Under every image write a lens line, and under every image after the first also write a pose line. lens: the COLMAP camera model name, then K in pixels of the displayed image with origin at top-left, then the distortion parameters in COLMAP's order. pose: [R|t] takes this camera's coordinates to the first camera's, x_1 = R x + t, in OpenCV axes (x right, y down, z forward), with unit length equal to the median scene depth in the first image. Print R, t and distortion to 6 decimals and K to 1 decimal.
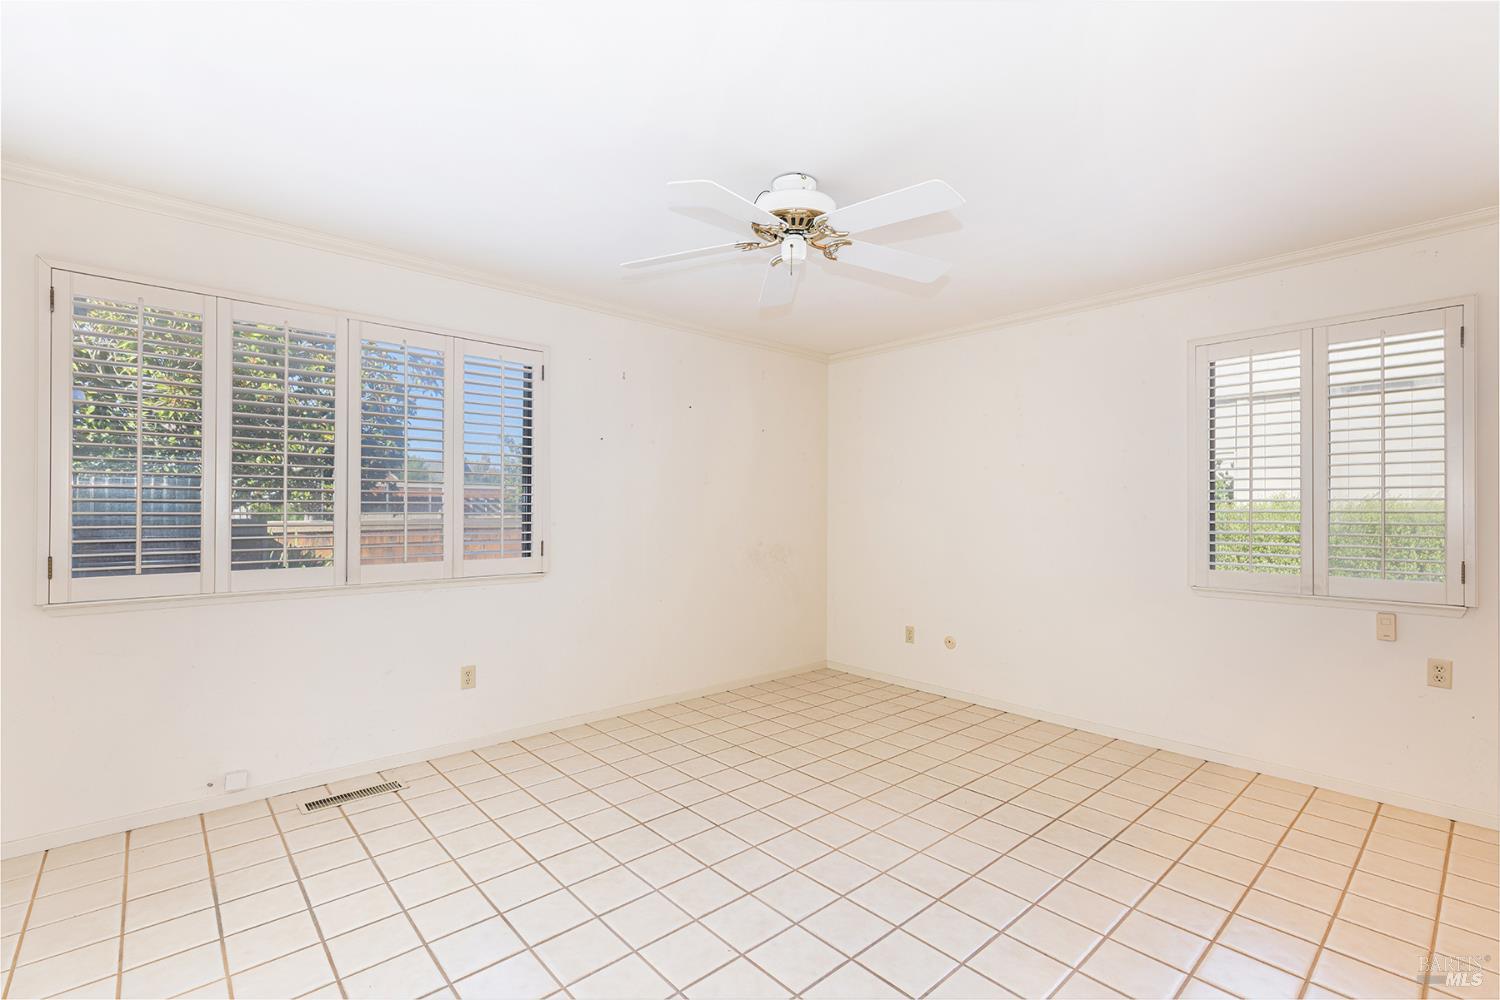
lens RADIAL K [[678.8, 0, 759.9], [0, 678.8, 502.2], [0, 0, 1]] dist [0.005598, -0.001176]
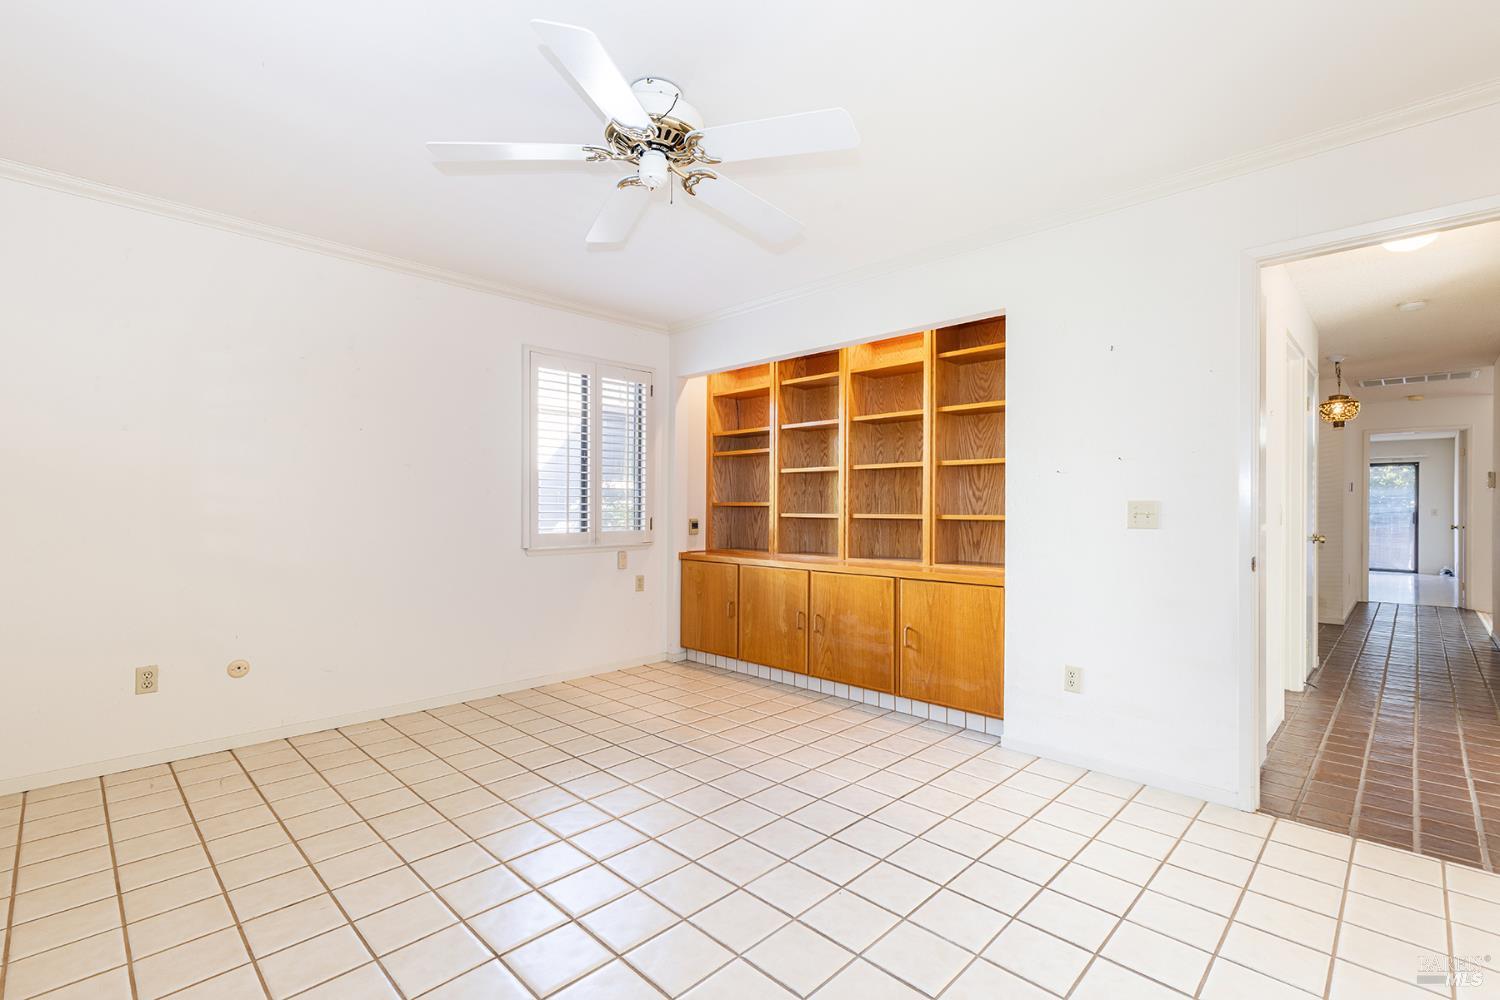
lens RADIAL K [[678.8, 0, 759.9], [0, 678.8, 502.2], [0, 0, 1]] dist [0.005598, -0.001176]
pose [[-0.069607, -0.000525, 0.997574, -0.588819], [-0.014992, 0.999887, -0.000520, 0.034473], [-0.997462, -0.014992, -0.069607, 0.659879]]
